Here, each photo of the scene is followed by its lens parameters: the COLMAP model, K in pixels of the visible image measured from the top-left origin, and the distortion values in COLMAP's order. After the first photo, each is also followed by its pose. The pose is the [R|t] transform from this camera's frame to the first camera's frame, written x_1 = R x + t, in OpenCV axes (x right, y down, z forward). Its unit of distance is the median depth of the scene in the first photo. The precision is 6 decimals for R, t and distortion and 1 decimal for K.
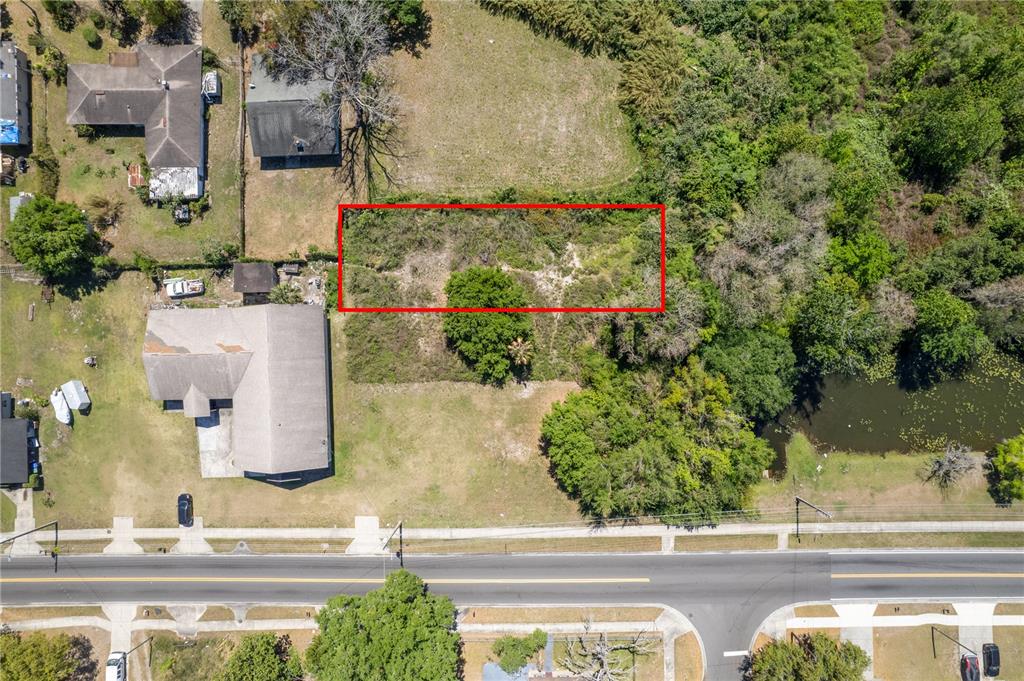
lens RADIAL K [[651.5, 0, 505.7], [0, 651.5, 353.2], [0, 0, 1]] dist [-0.075744, 0.068740]
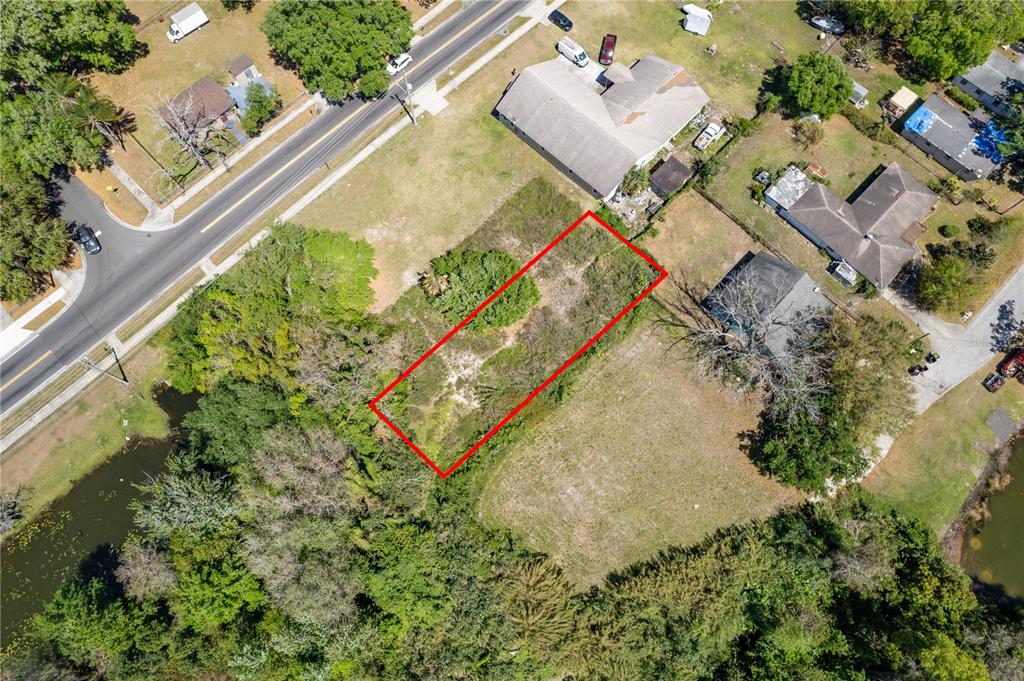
lens RADIAL K [[651.5, 0, 512.3], [0, 651.5, 343.4], [0, 0, 1]] dist [-0.075744, 0.068740]
pose [[-0.714737, 0.666357, -0.212410, 0.202922], [-0.699377, -0.678922, 0.223464, -0.353962], [0.004697, 0.308273, 0.951286, 0.068682]]
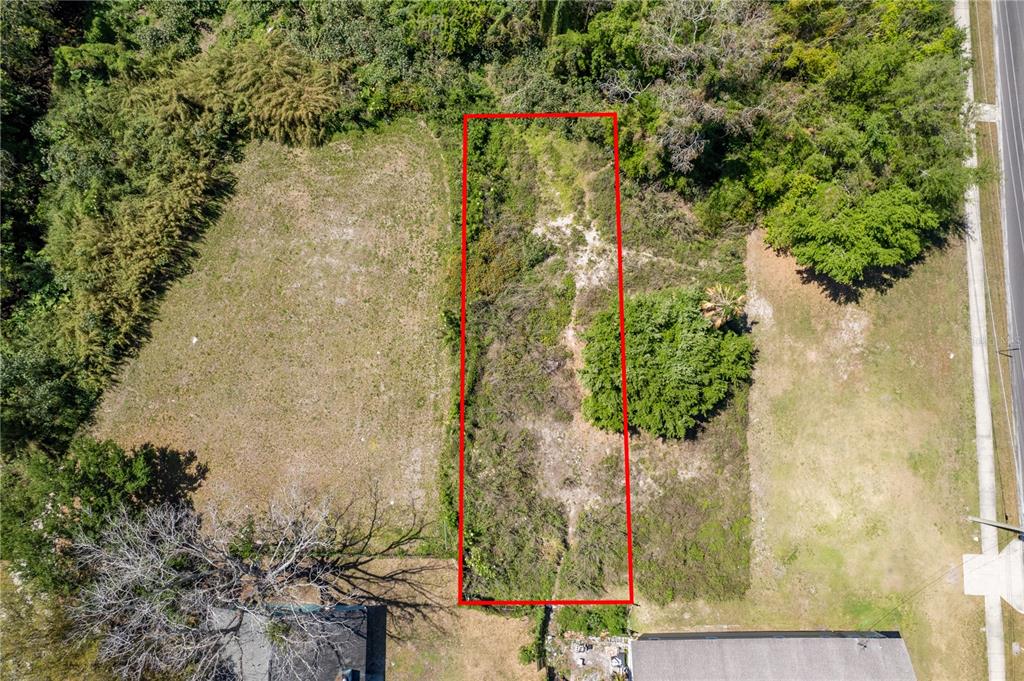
lens RADIAL K [[651.5, 0, 517.5], [0, 651.5, 352.5], [0, 0, 1]] dist [-0.075744, 0.068740]
pose [[0.038894, -0.991489, 0.124243, -0.097798], [0.998552, 0.043191, 0.032080, -0.200384], [-0.037173, 0.122815, 0.991733, 0.389076]]
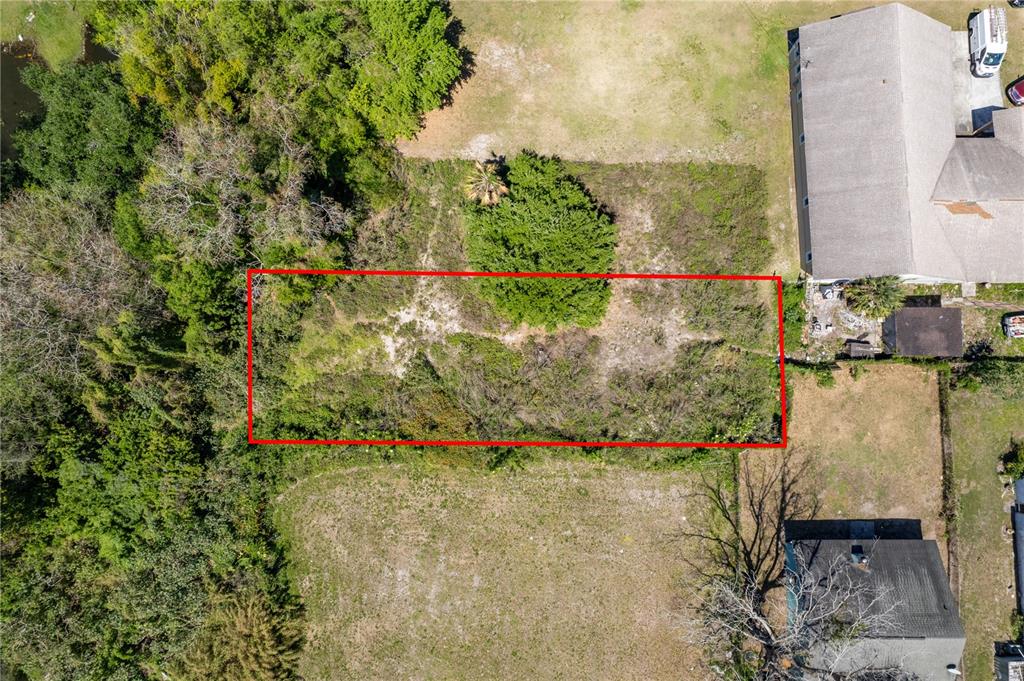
lens RADIAL K [[651.5, 0, 526.6], [0, 651.5, 344.2], [0, 0, 1]] dist [-0.075744, 0.068740]
pose [[-0.999547, -0.029671, 0.004955, -0.020276], [0.030033, -0.993706, 0.107915, -0.200790], [0.001722, 0.108015, 0.994148, 0.401174]]
